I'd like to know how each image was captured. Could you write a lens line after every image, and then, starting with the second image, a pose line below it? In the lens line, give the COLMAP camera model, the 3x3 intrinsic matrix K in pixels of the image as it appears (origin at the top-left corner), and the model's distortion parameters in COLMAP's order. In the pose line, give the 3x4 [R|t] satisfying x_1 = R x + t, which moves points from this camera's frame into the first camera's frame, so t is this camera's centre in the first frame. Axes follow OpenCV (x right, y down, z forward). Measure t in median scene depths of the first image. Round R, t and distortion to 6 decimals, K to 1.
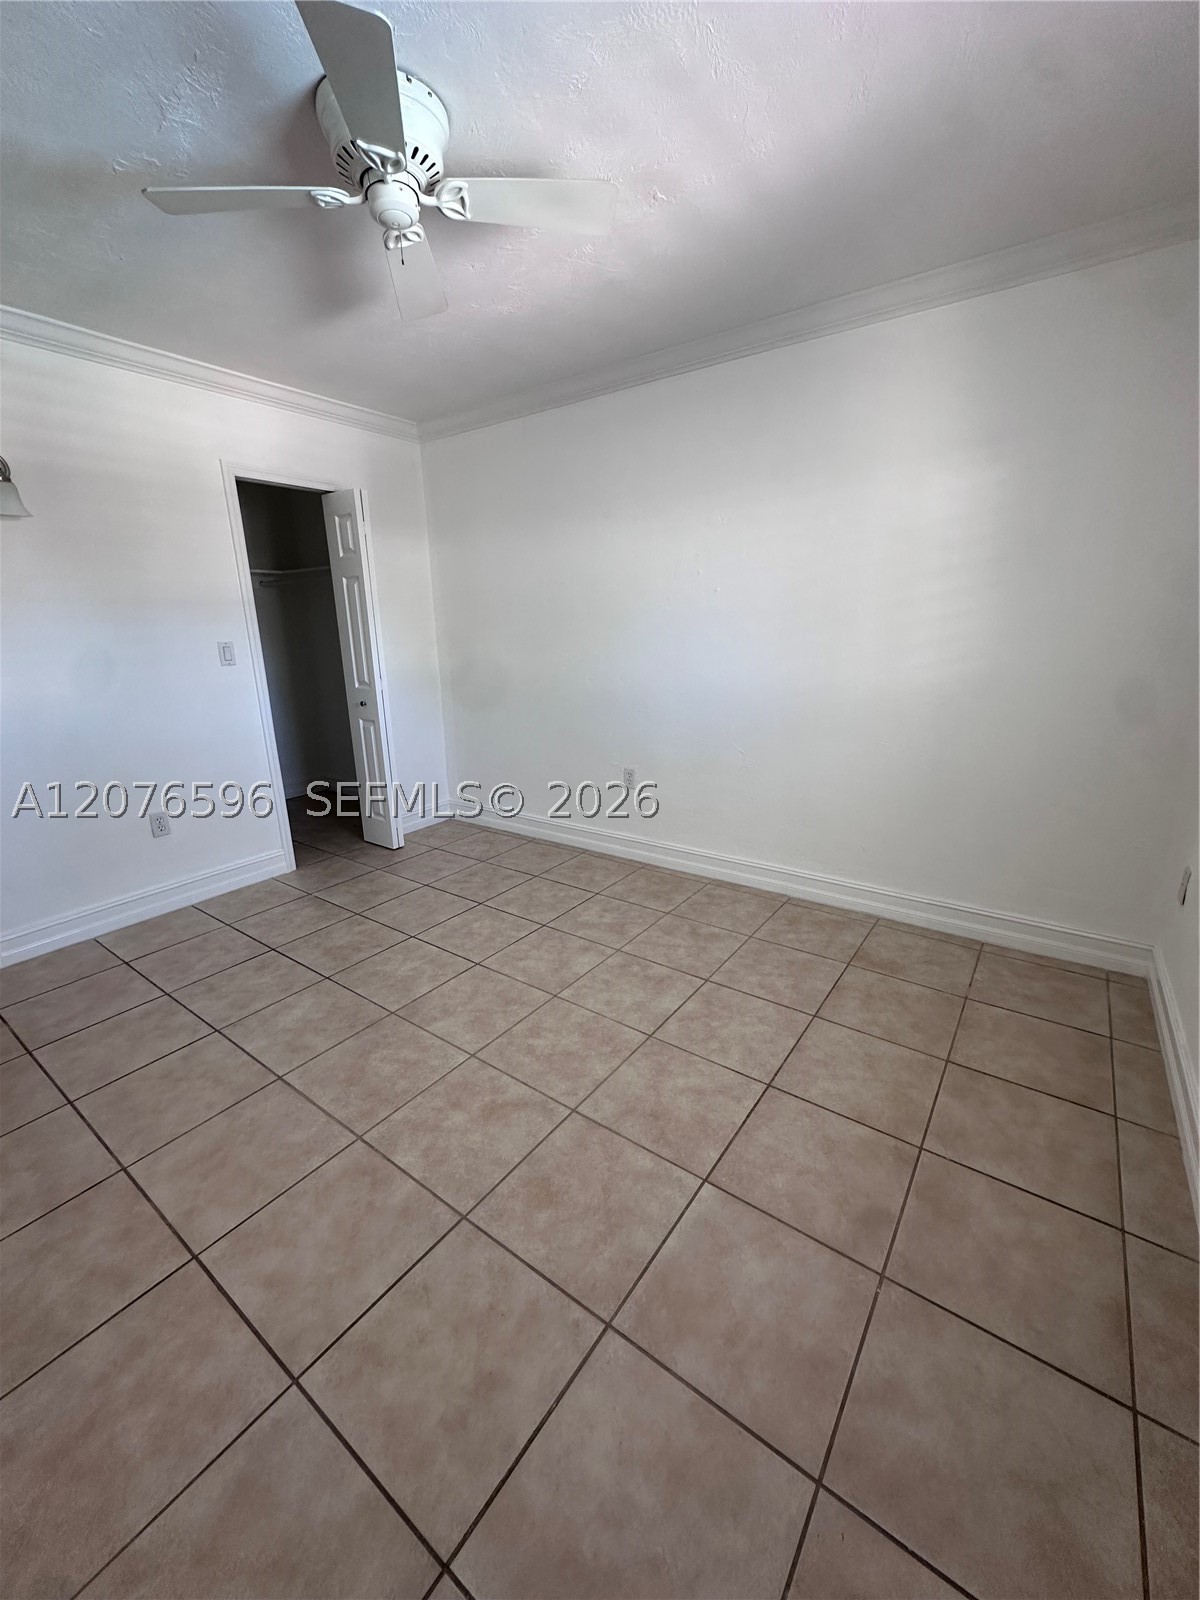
lens RADIAL K [[635.2, 0, 601.4], [0, 635.2, 806.0], [0, 0, 1]] dist [-0.003040, 0.000614]
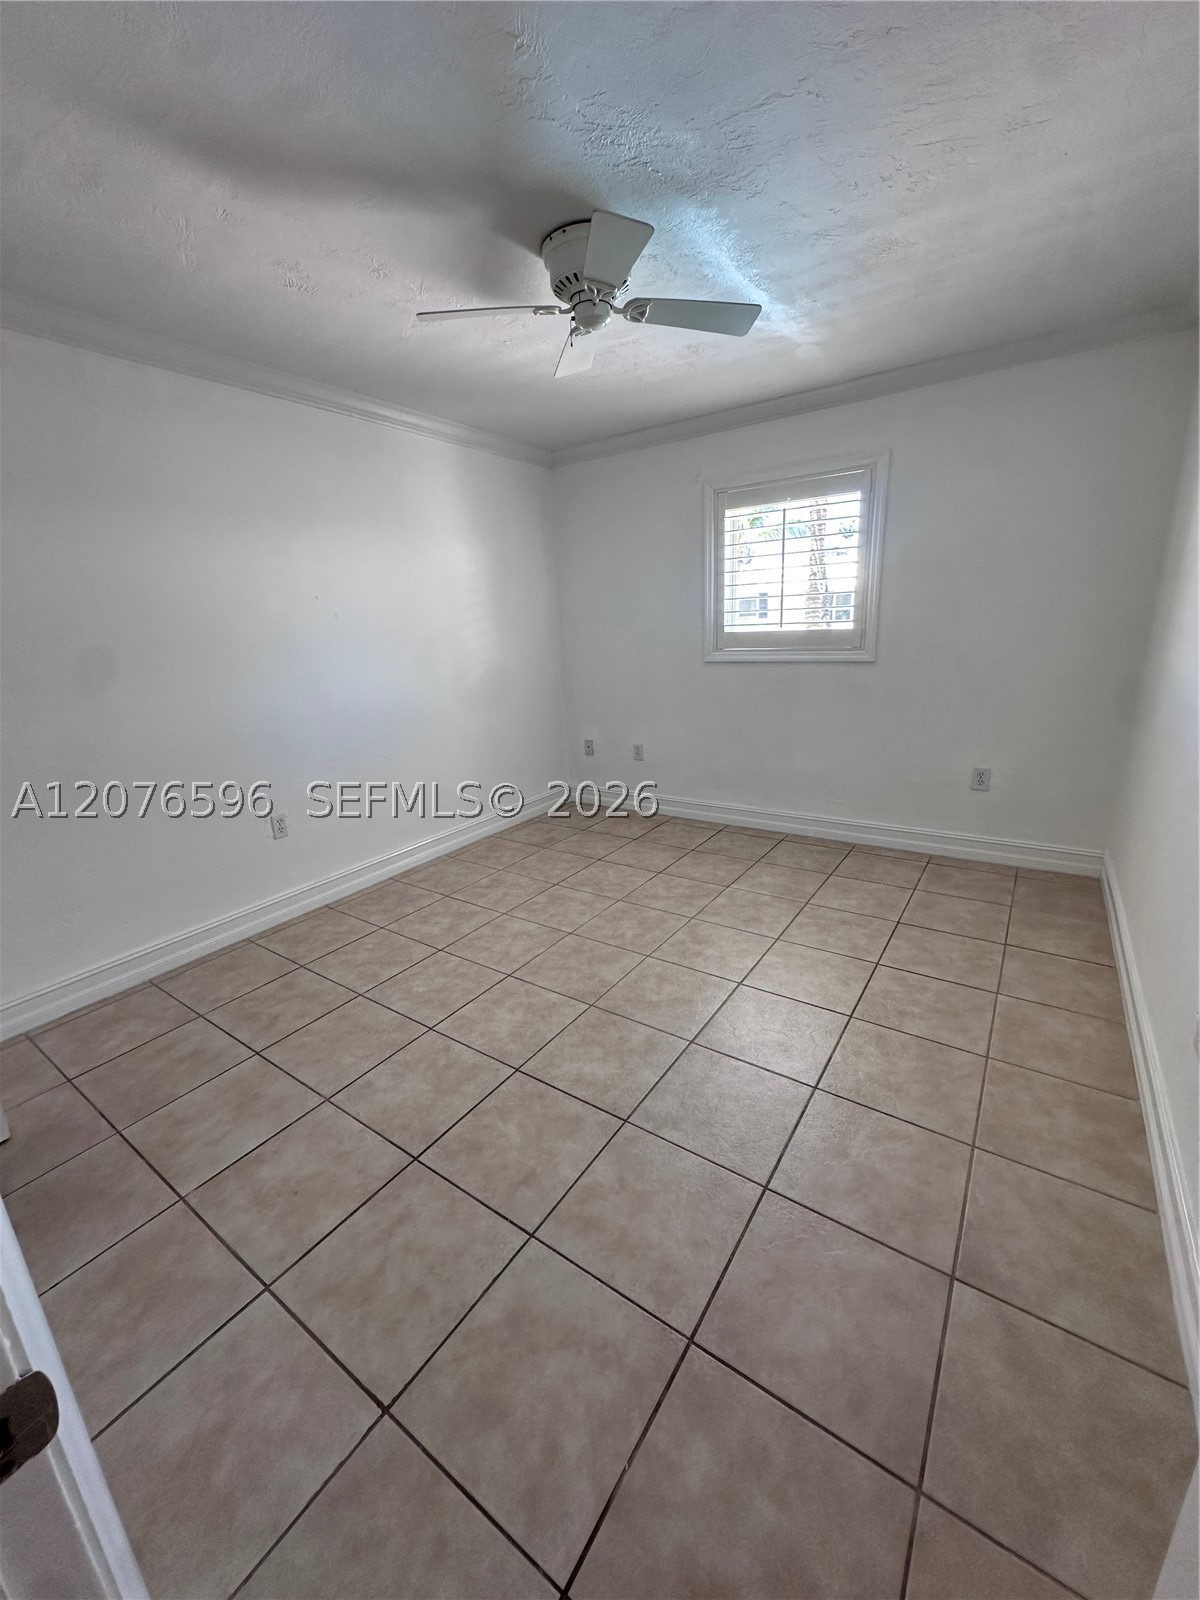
lens RADIAL K [[635.2, 0, 597.1], [0, 635.2, 808.1], [0, 0, 1]] dist [-0.003040, 0.000614]
pose [[-0.019764, -0.264366, 0.964220, -1.077072], [0.323609, 0.910802, 0.256353, -0.200689], [-0.945985, 0.317097, 0.067550, 0.706841]]
